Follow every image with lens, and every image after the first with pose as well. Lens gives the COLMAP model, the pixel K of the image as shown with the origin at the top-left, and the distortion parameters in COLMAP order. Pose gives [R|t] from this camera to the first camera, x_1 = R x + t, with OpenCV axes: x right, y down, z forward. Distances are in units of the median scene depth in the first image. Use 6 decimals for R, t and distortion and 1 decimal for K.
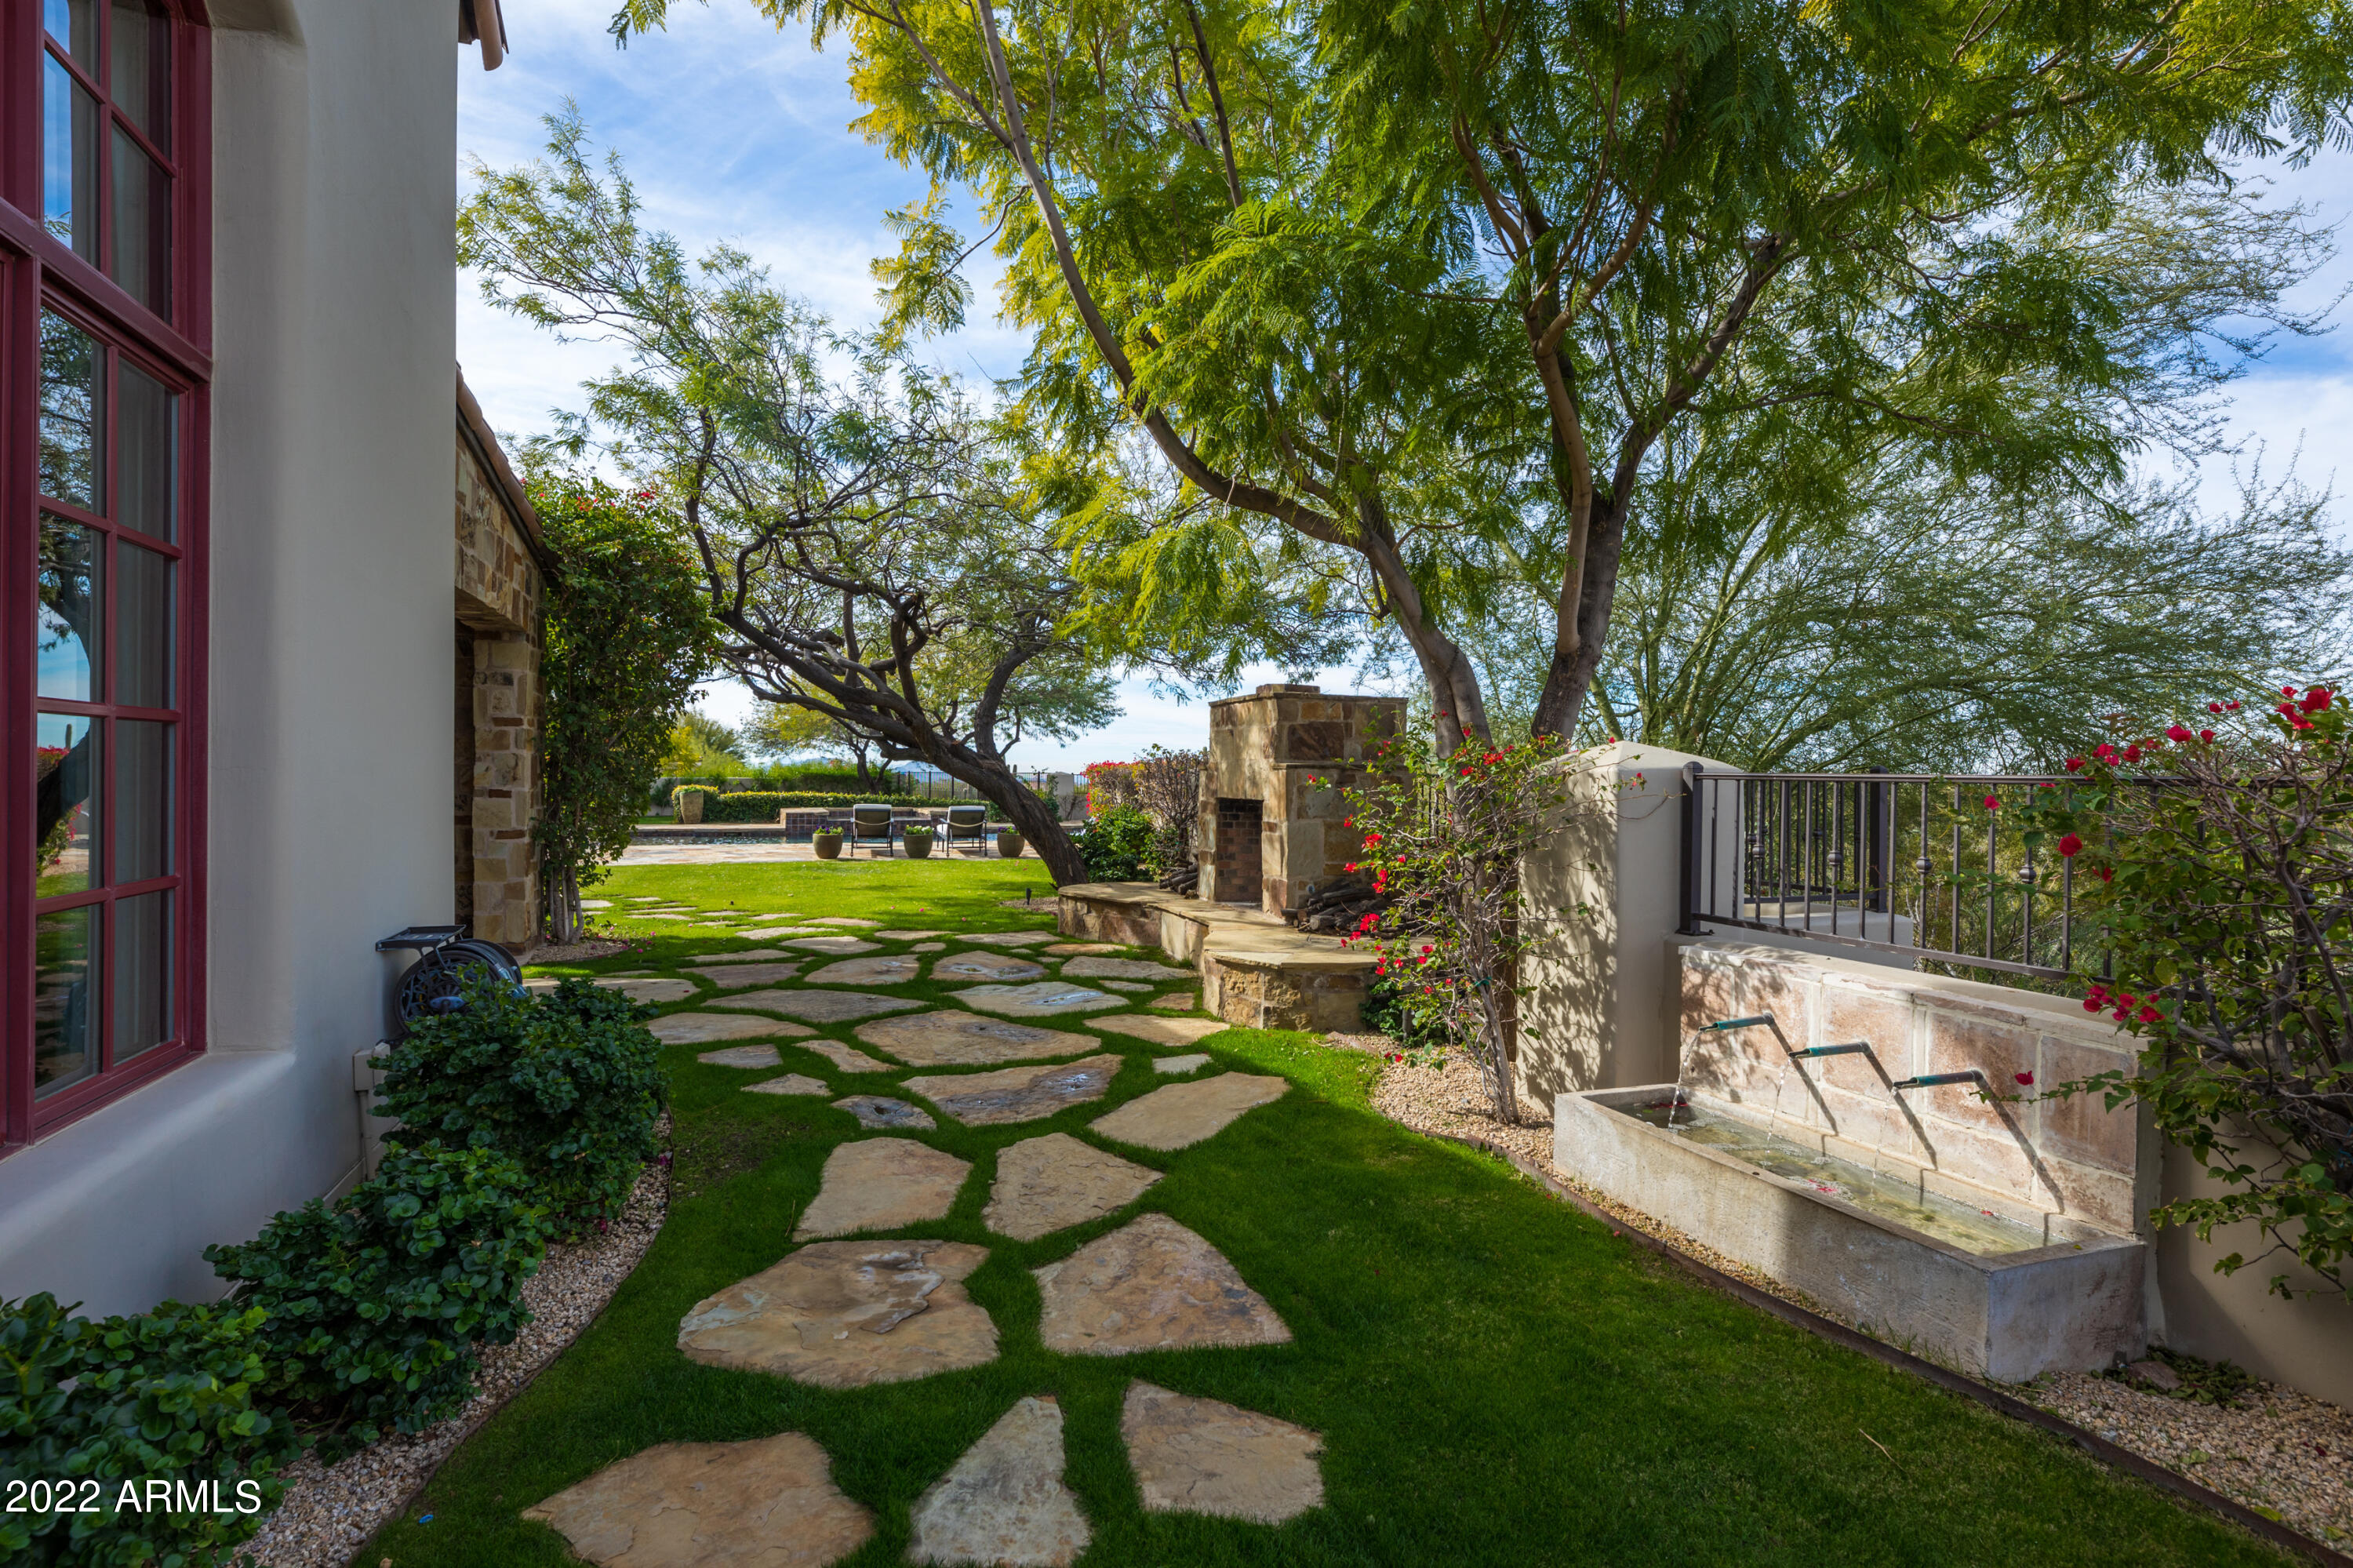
lens RADIAL K [[1107.2, 0, 1185.2], [0, 1107.2, 768.8], [0, 0, 1]] dist [0.000011, 0.000427]
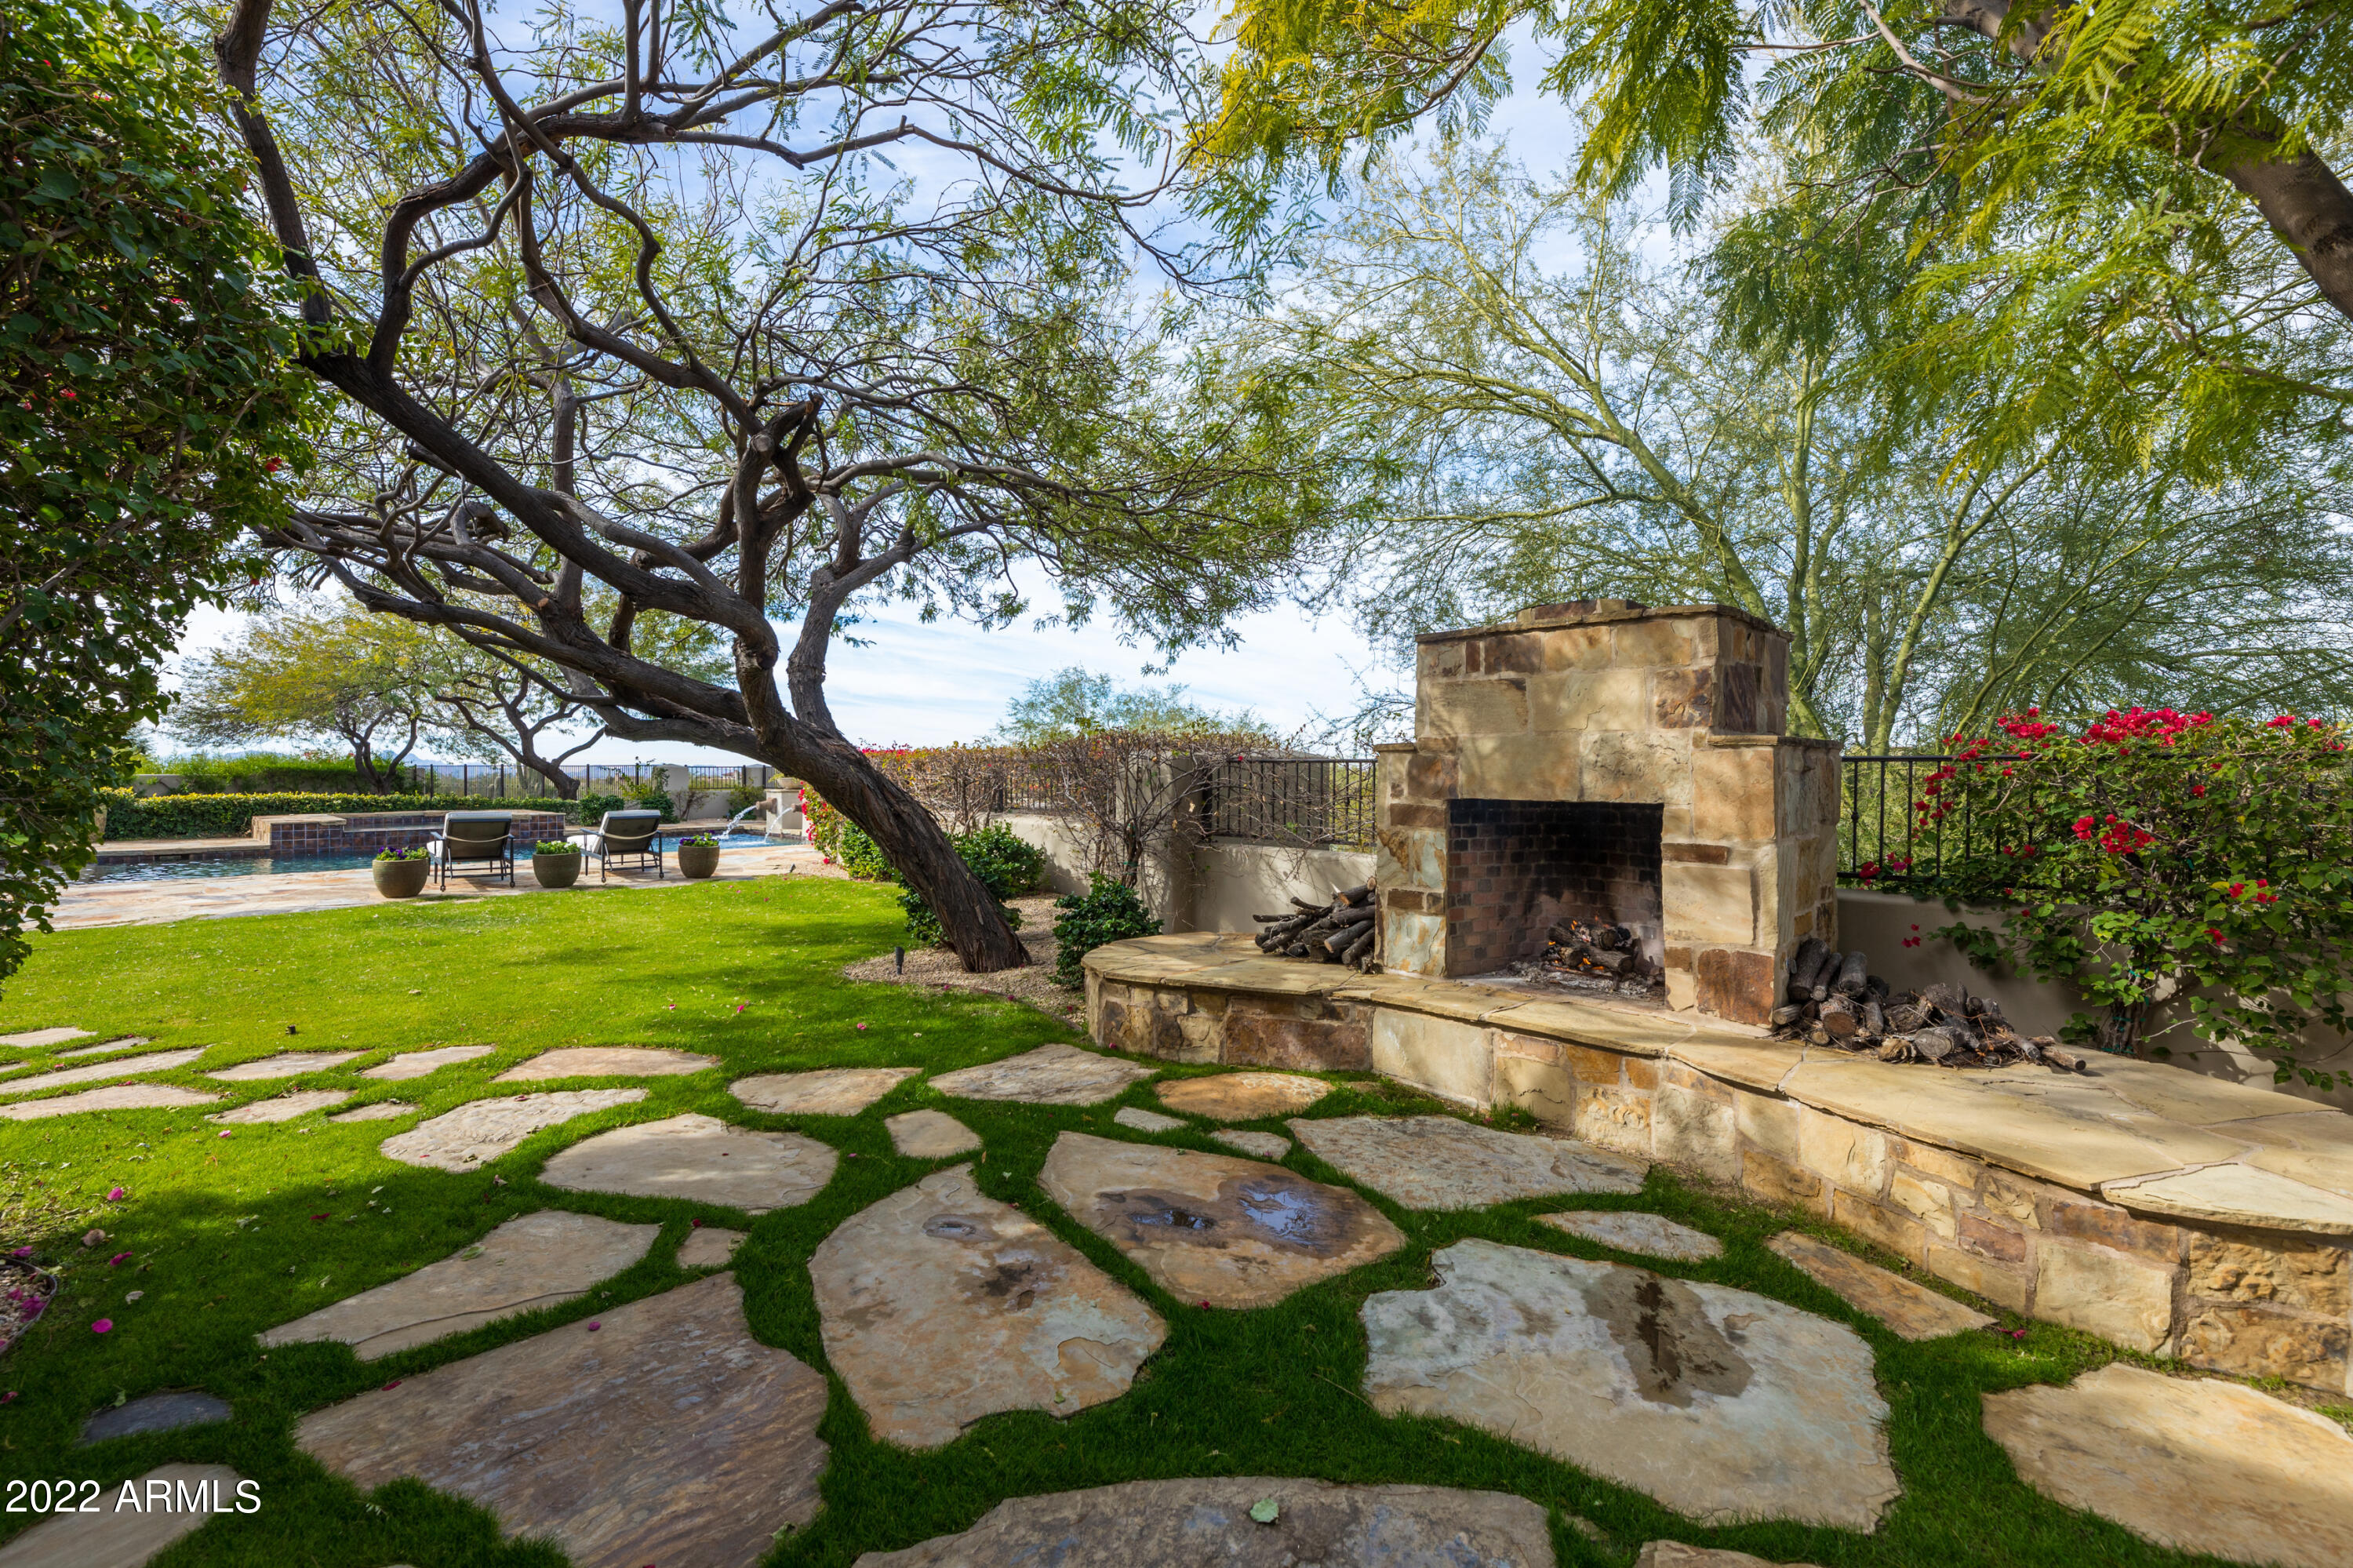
lens RADIAL K [[1016.2, 0, 1168.6], [0, 1016.2, 781.8], [0, 0, 1]] dist [-0.000715, 0.000566]
pose [[0.914293, -0.011311, 0.404895, -0.094874], [0.003178, 0.999780, 0.020753, 0.001745], [-0.405040, -0.017688, 0.914128, 0.173311]]
